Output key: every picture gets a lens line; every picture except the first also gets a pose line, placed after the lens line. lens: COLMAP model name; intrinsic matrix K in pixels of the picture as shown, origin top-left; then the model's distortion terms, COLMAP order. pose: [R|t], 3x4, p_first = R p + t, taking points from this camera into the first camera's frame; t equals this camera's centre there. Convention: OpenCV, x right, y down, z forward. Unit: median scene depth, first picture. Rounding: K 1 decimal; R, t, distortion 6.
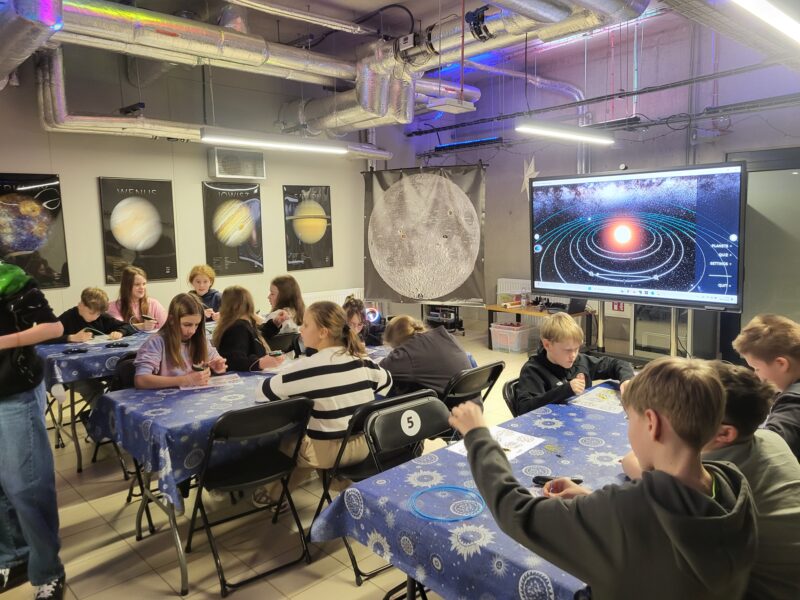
lens RADIAL K [[602.5, 0, 398.1], [0, 602.5, 303.2], [0, 0, 1]] dist [0.043311, -0.005604]
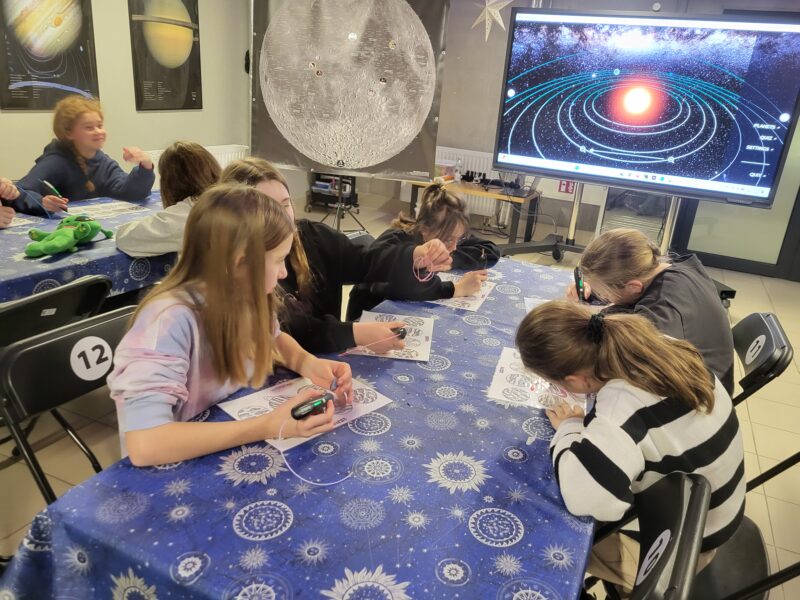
lens RADIAL K [[602.5, 0, 403.5], [0, 602.5, 295.6], [0, 0, 1]] dist [0.043311, -0.005604]
pose [[0.912591, -0.041209, 0.406792, -0.217739], [-0.051061, 0.975633, 0.213384, -0.017843], [-0.405673, -0.215504, 0.888250, 0.329921]]
